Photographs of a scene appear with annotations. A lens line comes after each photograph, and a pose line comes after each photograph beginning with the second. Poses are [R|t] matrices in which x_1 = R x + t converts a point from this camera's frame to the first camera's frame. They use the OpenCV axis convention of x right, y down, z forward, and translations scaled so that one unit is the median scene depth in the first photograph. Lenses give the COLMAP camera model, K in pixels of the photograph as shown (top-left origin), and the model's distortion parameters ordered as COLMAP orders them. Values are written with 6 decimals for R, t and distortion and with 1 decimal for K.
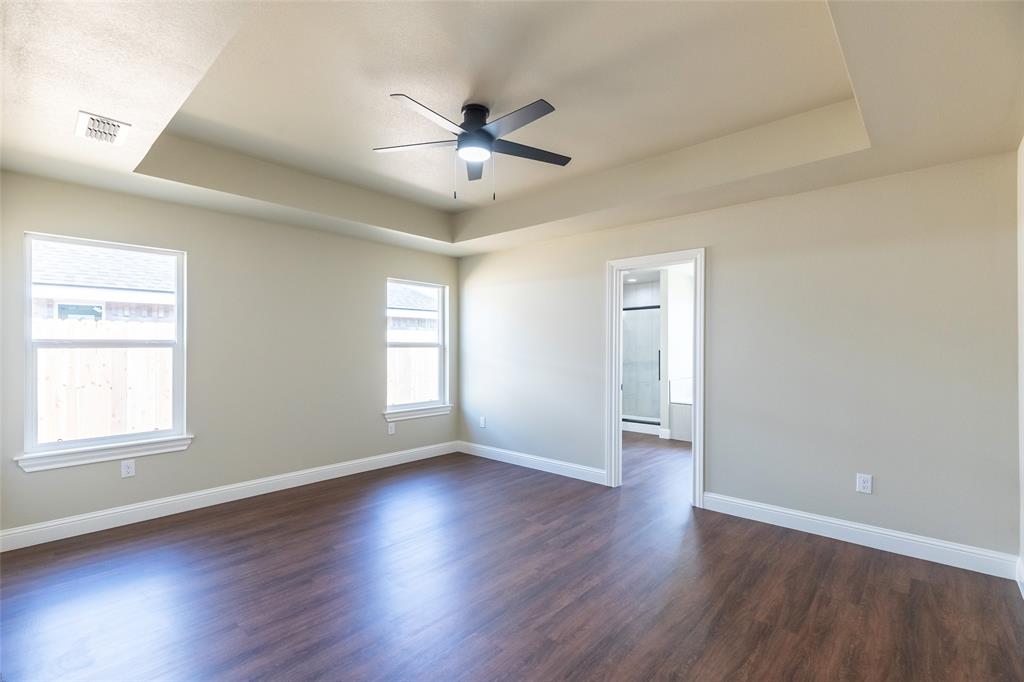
lens RADIAL K [[458.0, 0, 510.9], [0, 458.0, 346.5], [0, 0, 1]] dist [0.006290, -0.002402]
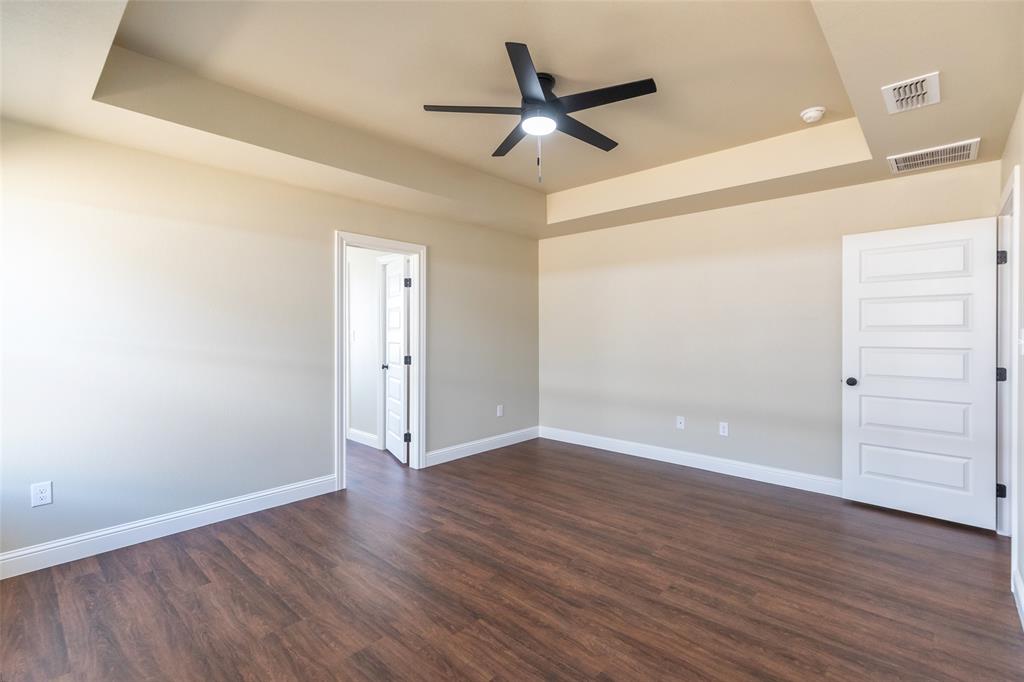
lens RADIAL K [[458.0, 0, 510.5], [0, 458.0, 335.7], [0, 0, 1]] dist [0.006290, -0.002402]
pose [[0.028944, -0.010770, 0.999523, -0.817934], [-0.000007, 0.999942, 0.010774, 0.002450], [-0.999581, -0.000319, 0.028942, 0.819824]]
